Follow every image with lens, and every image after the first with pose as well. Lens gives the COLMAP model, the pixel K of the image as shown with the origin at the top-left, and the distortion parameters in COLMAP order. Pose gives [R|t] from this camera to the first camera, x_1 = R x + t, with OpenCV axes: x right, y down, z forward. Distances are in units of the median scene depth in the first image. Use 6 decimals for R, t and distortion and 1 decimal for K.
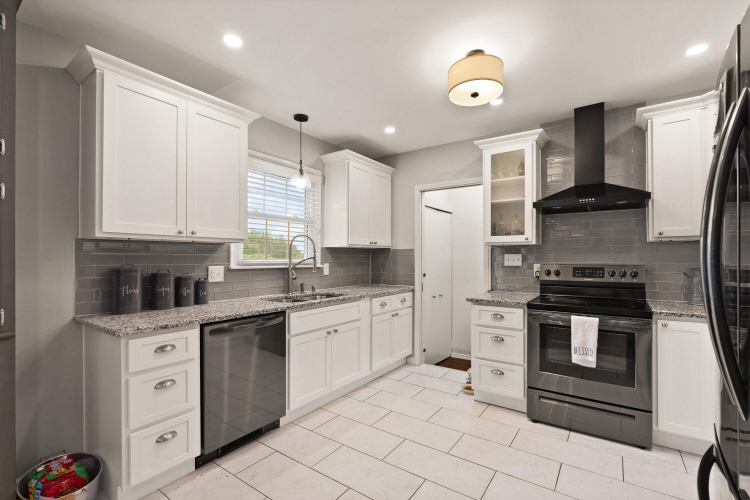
lens RADIAL K [[337.4, 0, 375.0], [0, 337.4, 253.6], [0, 0, 1]] dist [-0.001665, -0.000036]
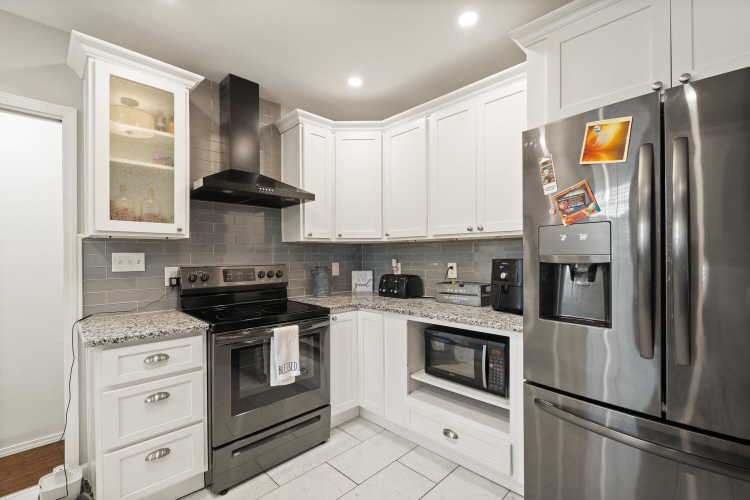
lens RADIAL K [[337.4, 0, 376.6], [0, 337.4, 255.0], [0, 0, 1]] dist [-0.001665, -0.000036]
pose [[0.159399, 0.005515, 0.987199, -0.149881], [-0.003006, 0.999982, -0.005101, 0.008500], [-0.987210, -0.002155, 0.159413, 0.520159]]
